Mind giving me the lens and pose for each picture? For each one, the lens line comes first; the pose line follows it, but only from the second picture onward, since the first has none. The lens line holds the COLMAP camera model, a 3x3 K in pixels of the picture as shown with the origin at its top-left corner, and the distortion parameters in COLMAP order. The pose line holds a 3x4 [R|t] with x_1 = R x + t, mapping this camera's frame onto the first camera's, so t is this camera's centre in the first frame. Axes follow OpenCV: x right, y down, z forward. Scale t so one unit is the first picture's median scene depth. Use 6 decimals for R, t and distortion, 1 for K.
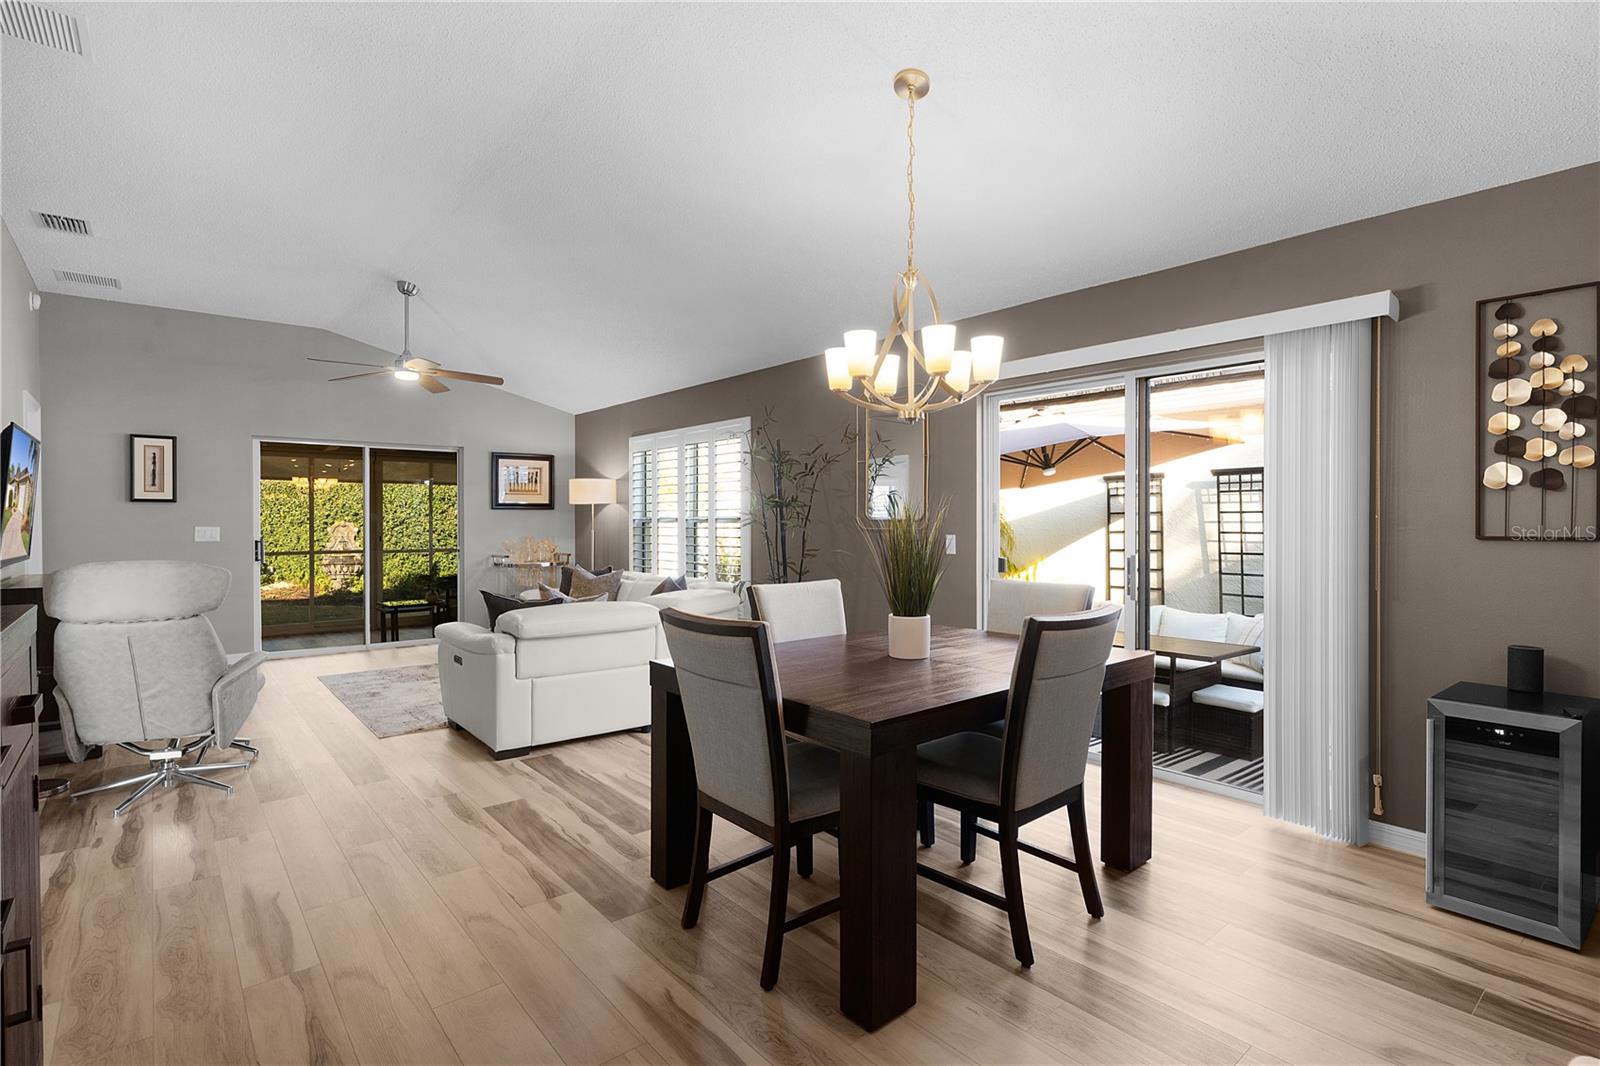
lens RADIAL K [[773.0, 0, 787.6], [0, 773.0, 526.2], [0, 0, 1]] dist [0.002818, -0.001124]
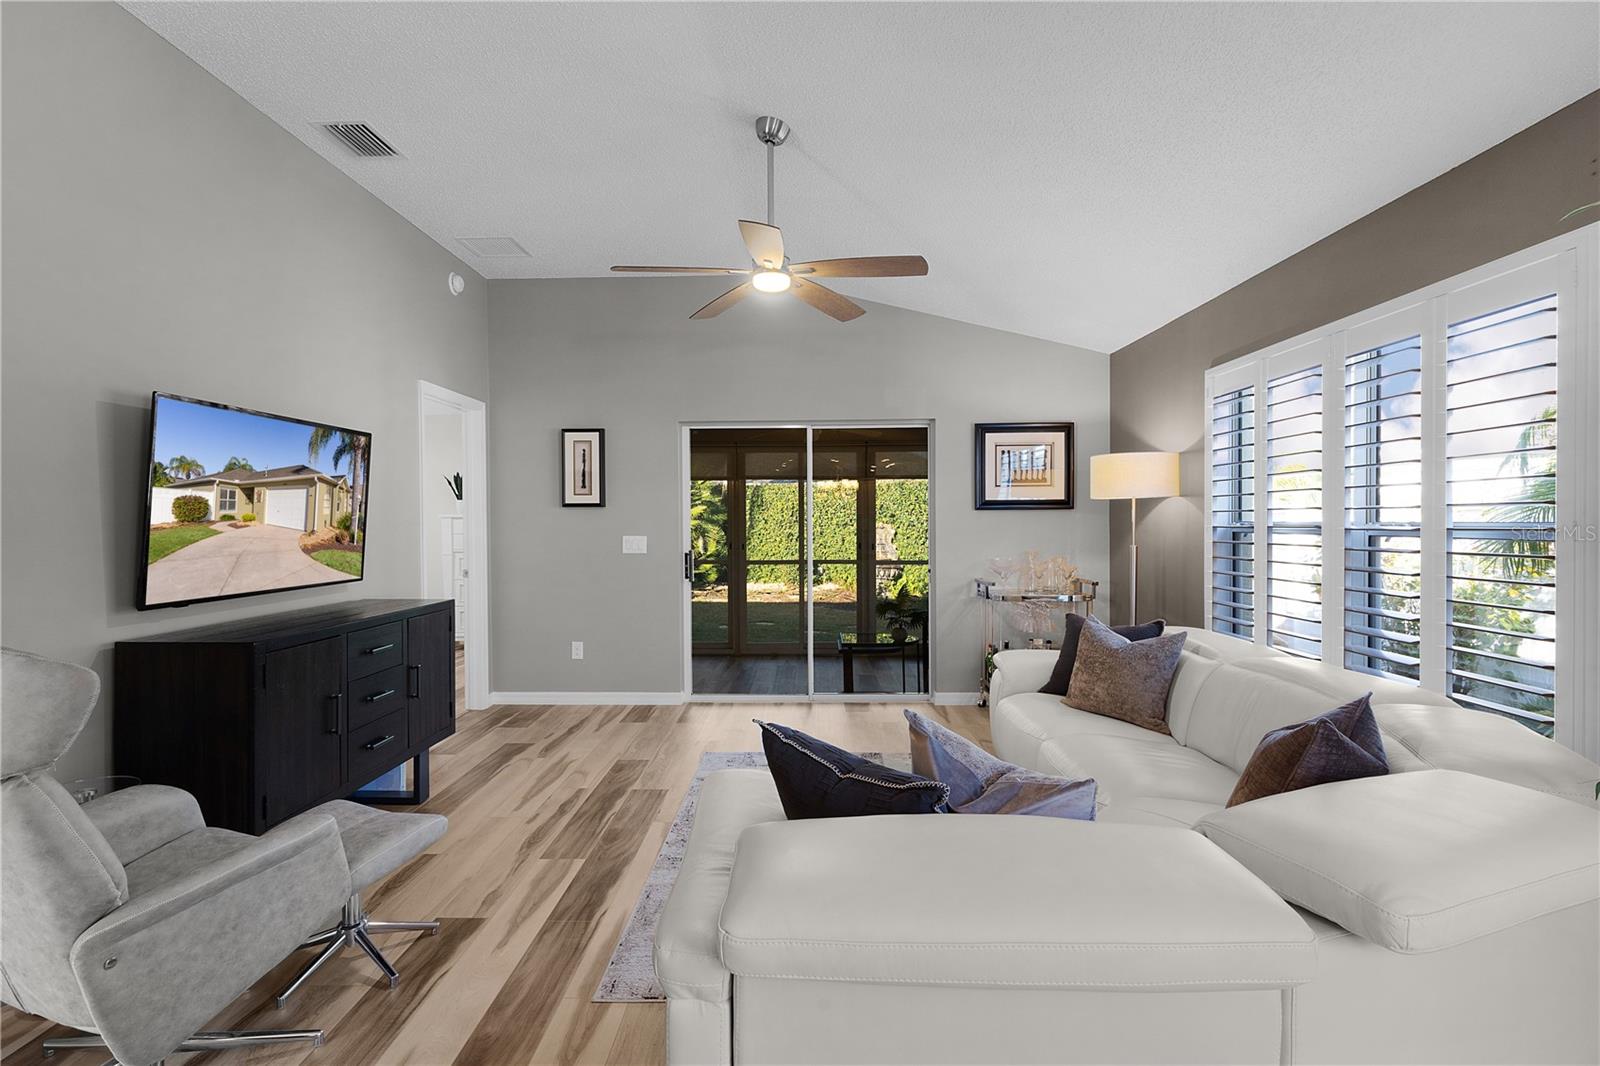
lens RADIAL K [[773.0, 0, 789.6], [0, 773.0, 529.9], [0, 0, 1]] dist [0.002818, -0.001124]
pose [[0.757058, 0.005036, -0.653328, -0.102154], [-0.000165, 0.999972, 0.007517, -0.013991], [0.653348, -0.005583, 0.757037, 0.570178]]
